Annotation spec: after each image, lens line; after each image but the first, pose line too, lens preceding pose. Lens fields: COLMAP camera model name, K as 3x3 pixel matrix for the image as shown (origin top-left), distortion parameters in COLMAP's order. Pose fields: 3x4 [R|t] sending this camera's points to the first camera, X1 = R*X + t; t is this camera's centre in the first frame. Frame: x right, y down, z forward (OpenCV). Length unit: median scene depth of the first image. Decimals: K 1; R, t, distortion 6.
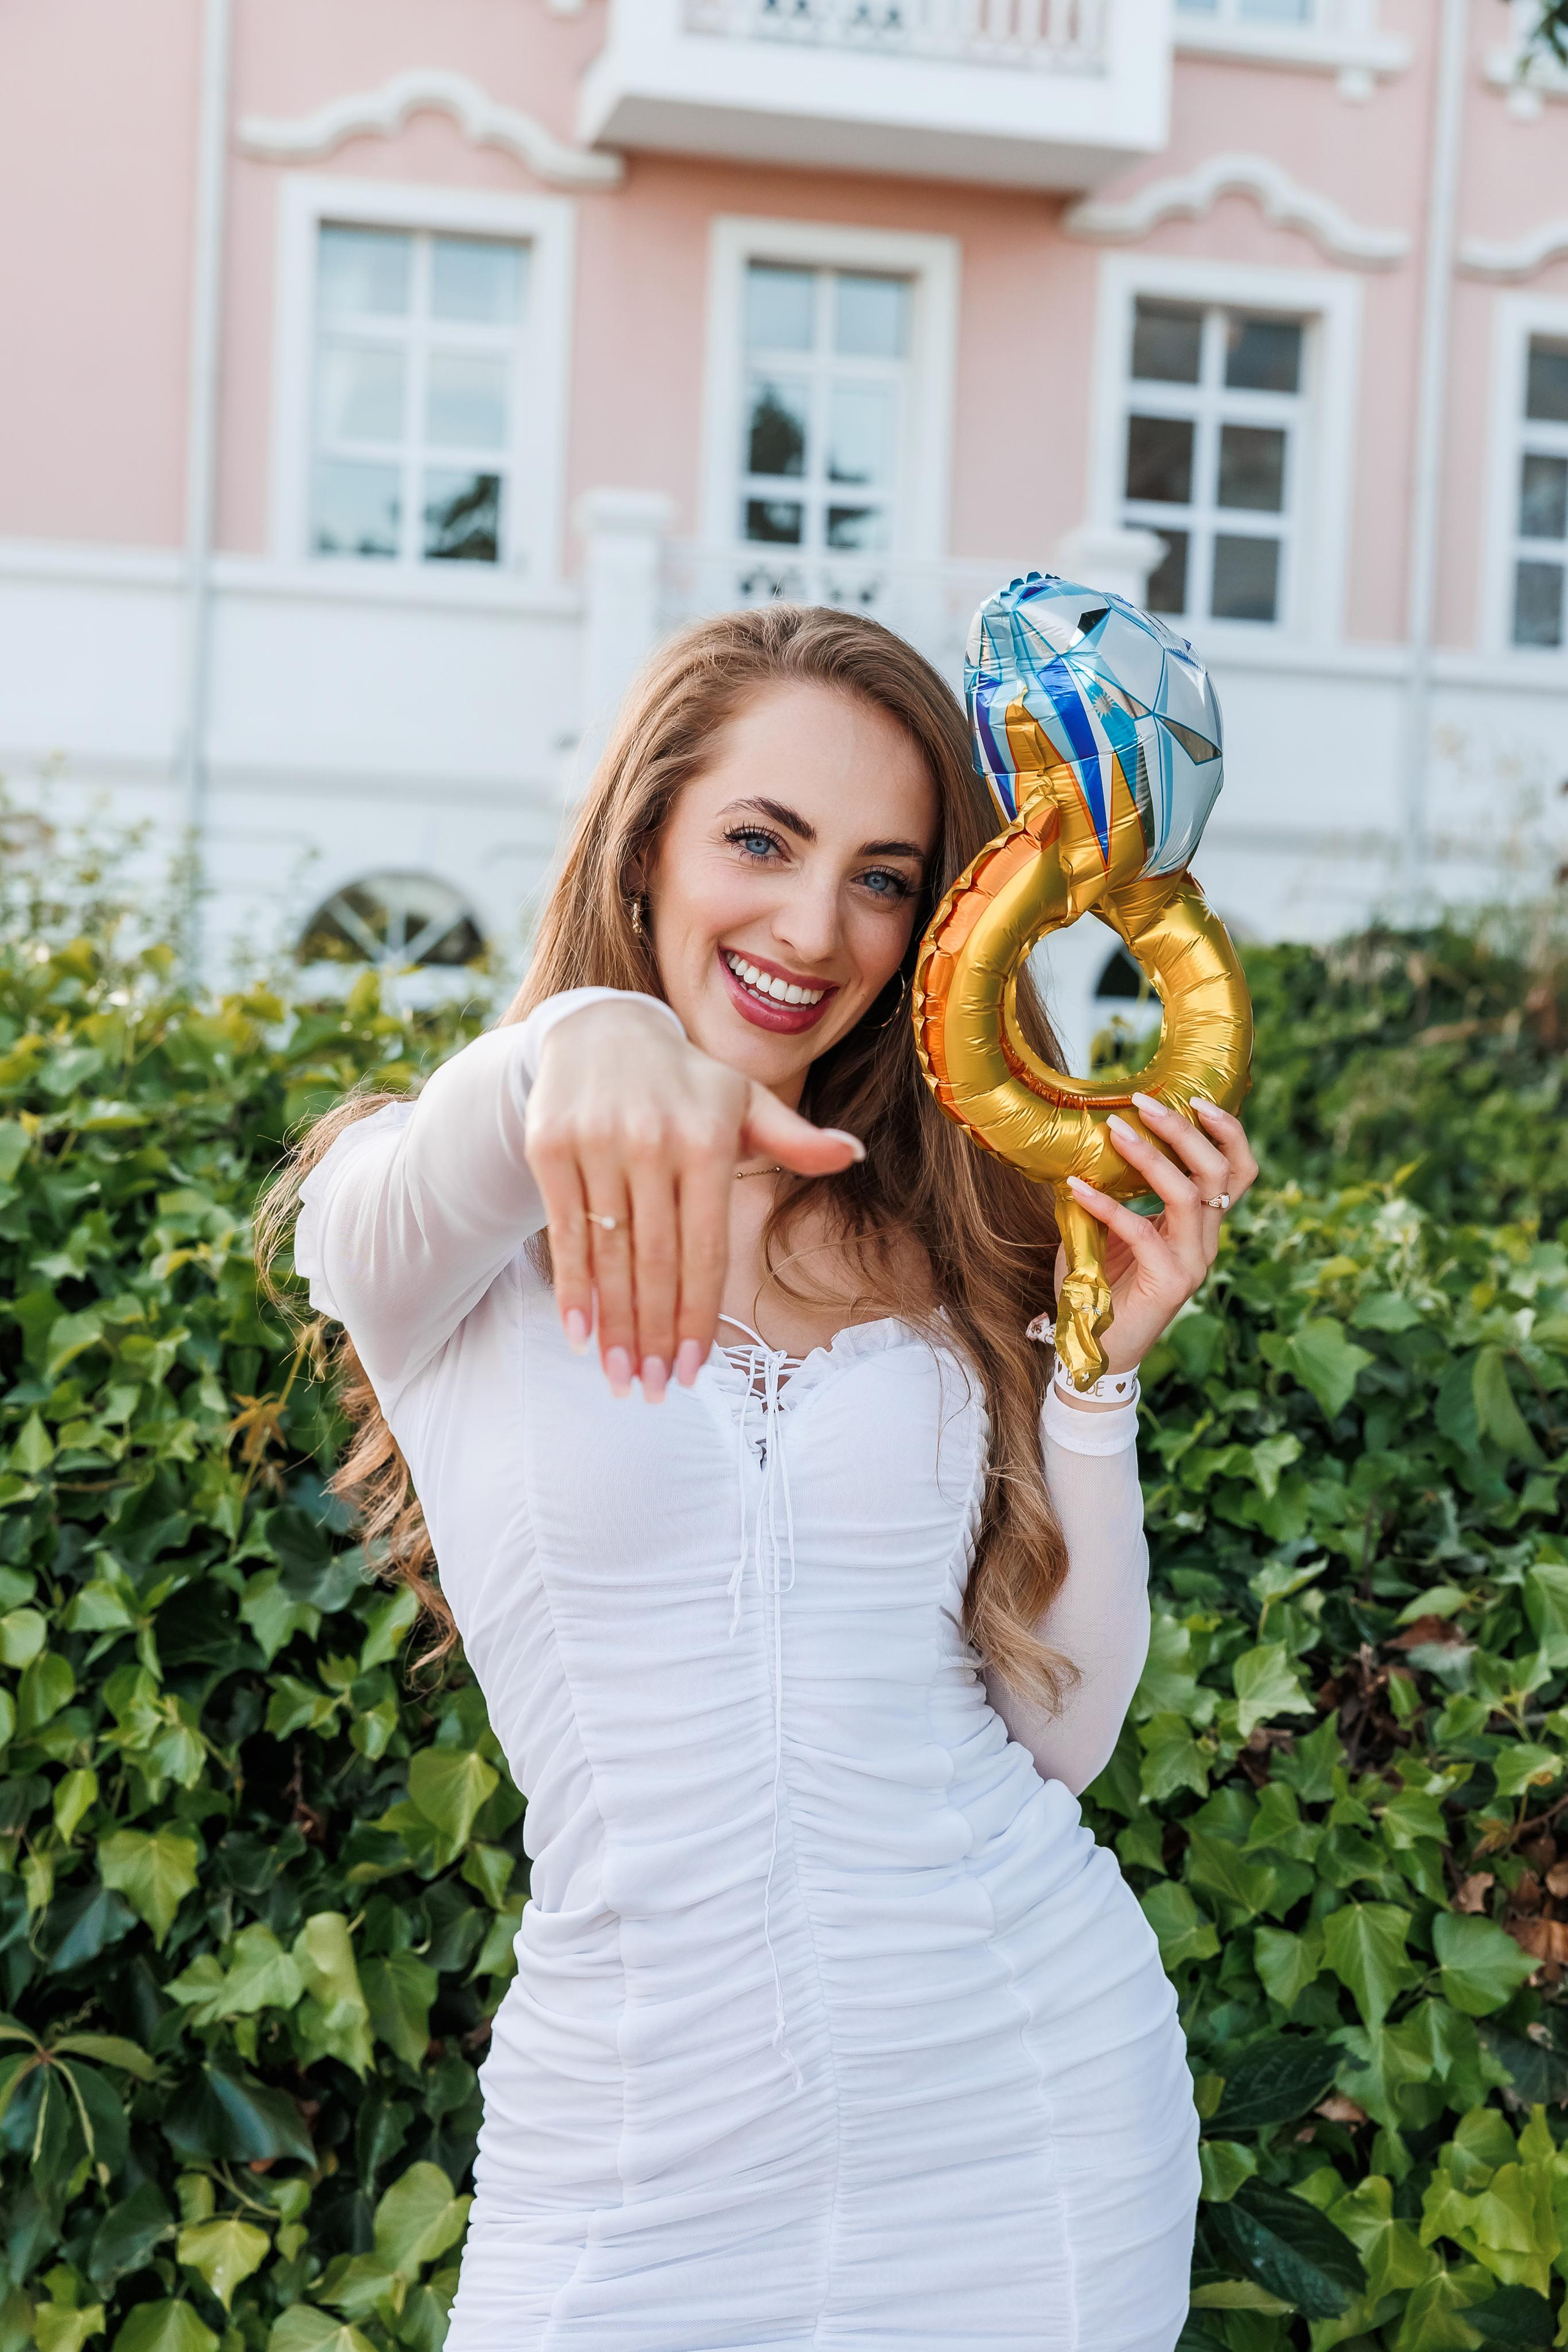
lens RADIAL K [[3543.4, 0, 793.2], [0, 3543.4, 1180.3], [0, 0, 1]] dist [-0.003904, 0.196160]
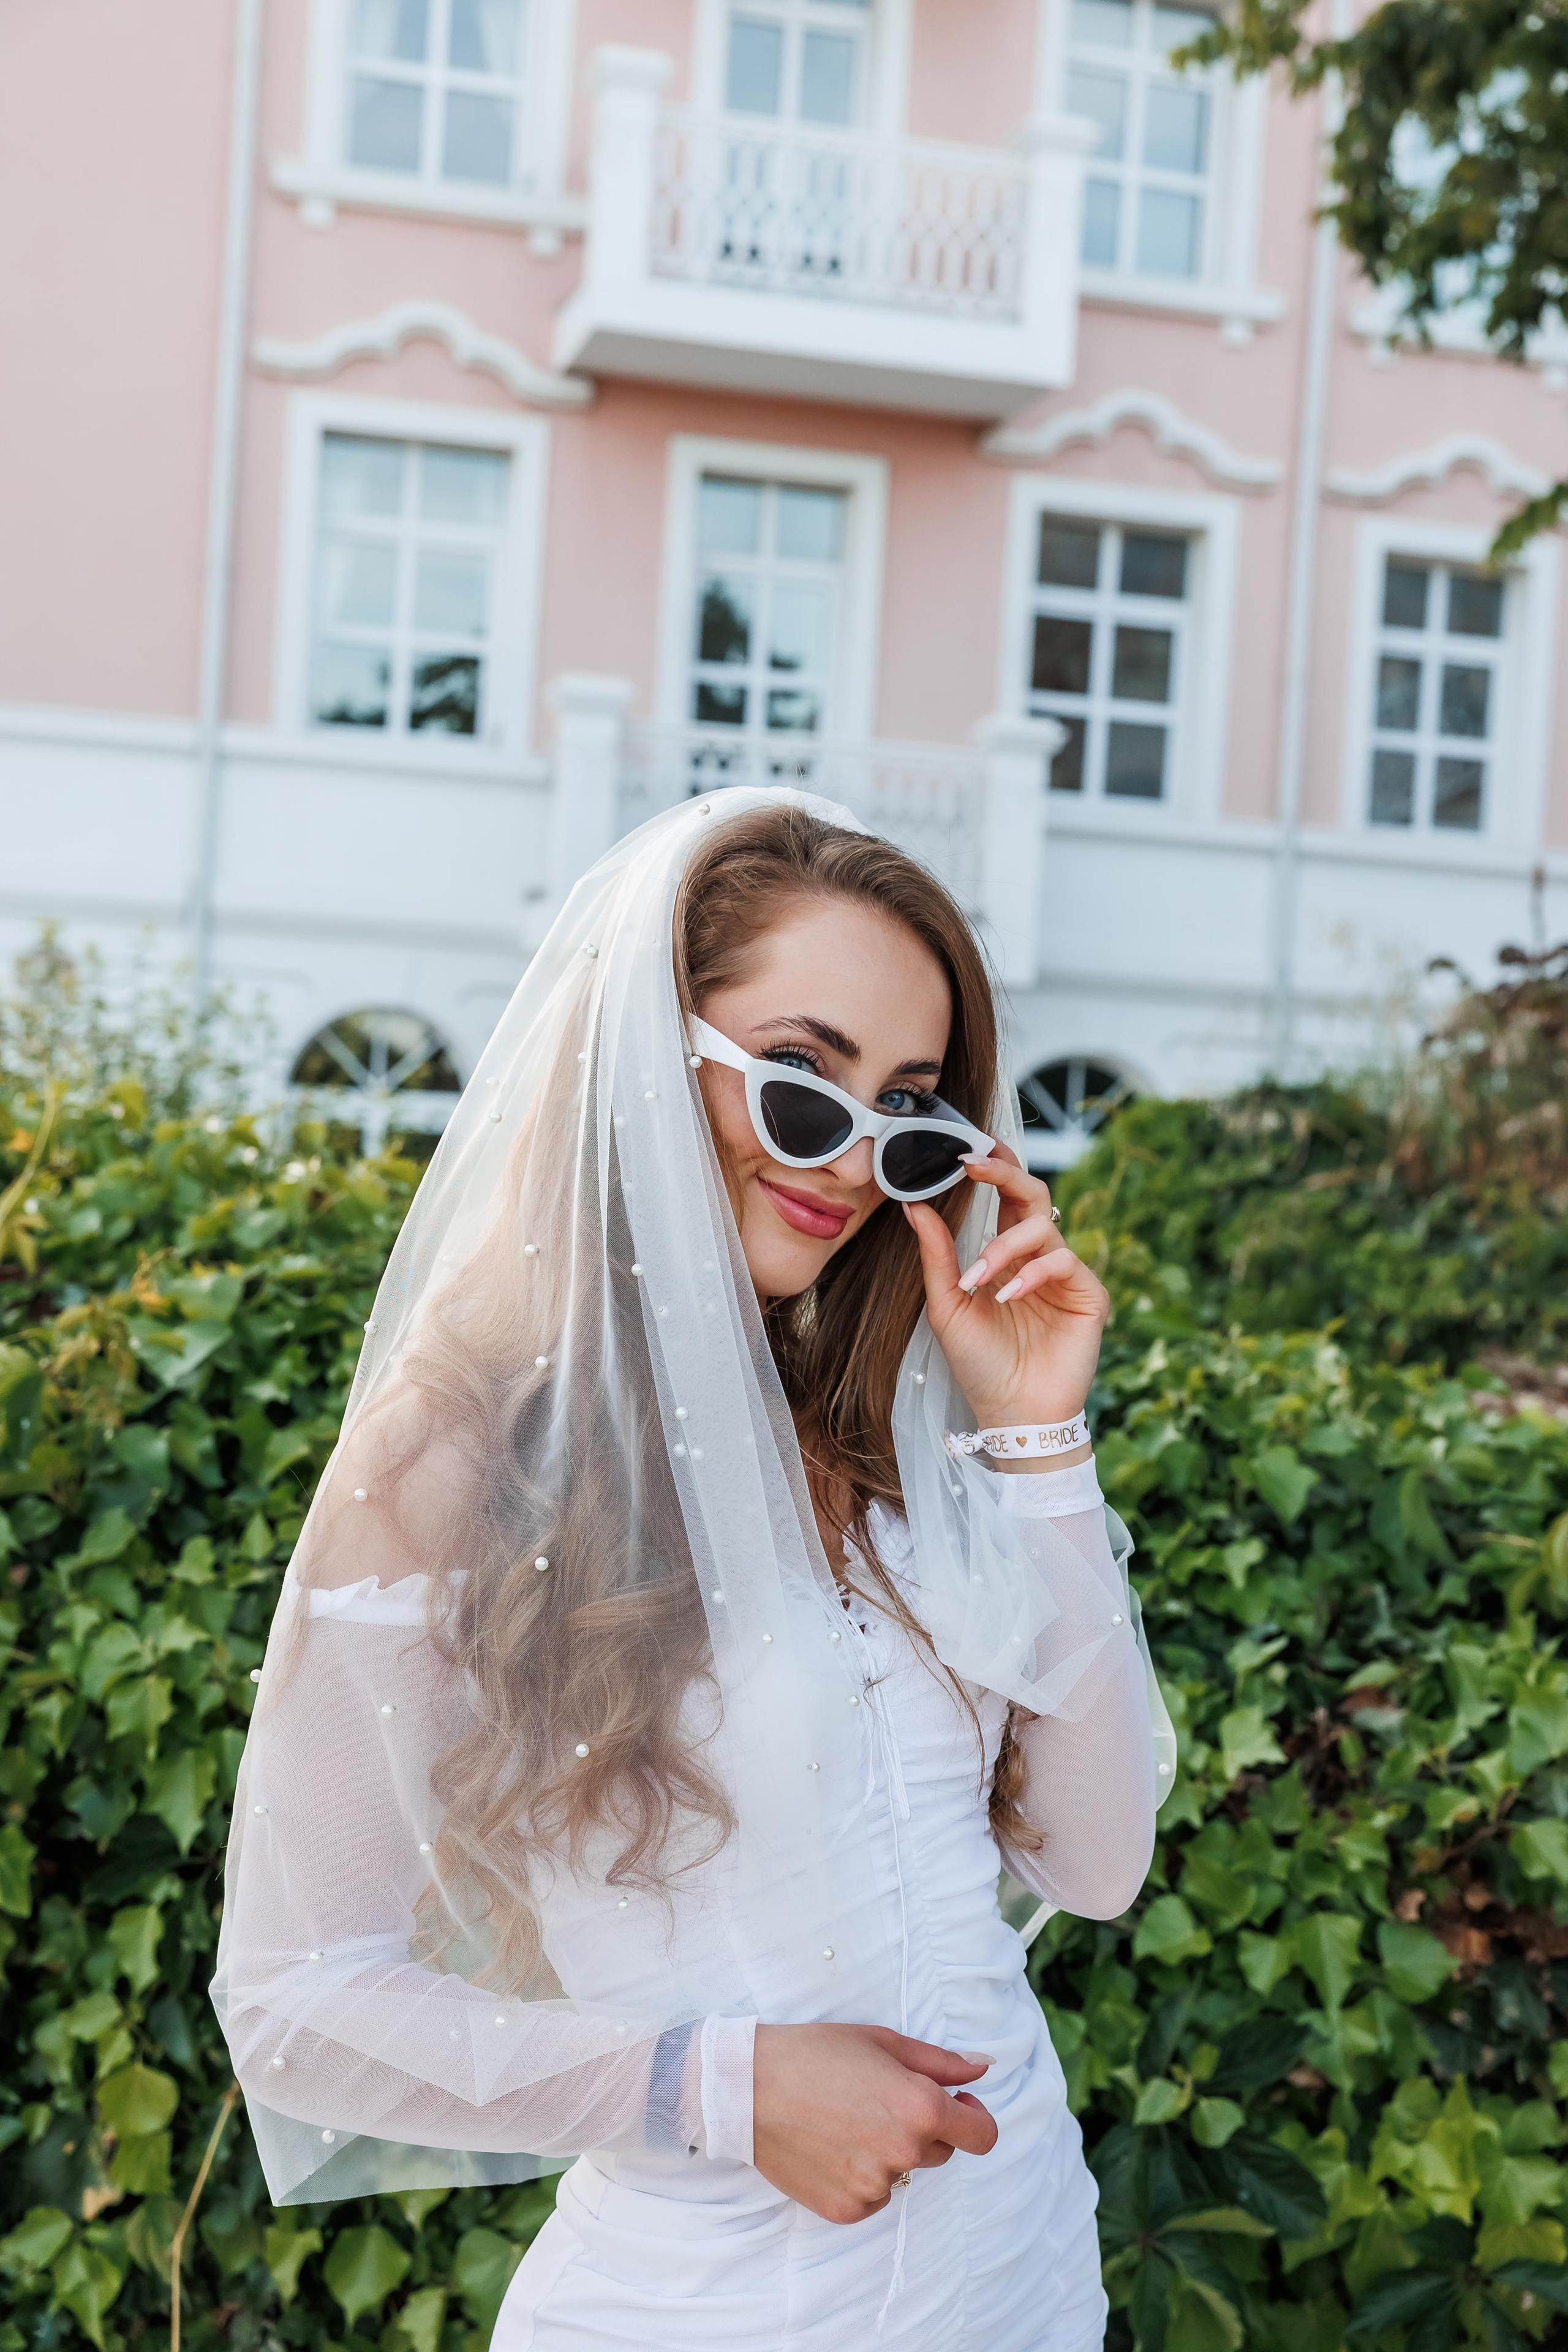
lens RADIAL K [[3244.7, 0, 784.0], [0, 3244.7, 1176.0], [0, 0, 1]] dist [0.025527, 0.133920]
pose [[0.999479, 0.014261, 0.028955, -0.058366], [-0.013391, 0.999459, -0.030028, -0.018724], [-0.029367, 0.029625, 0.999130, -0.139541]]
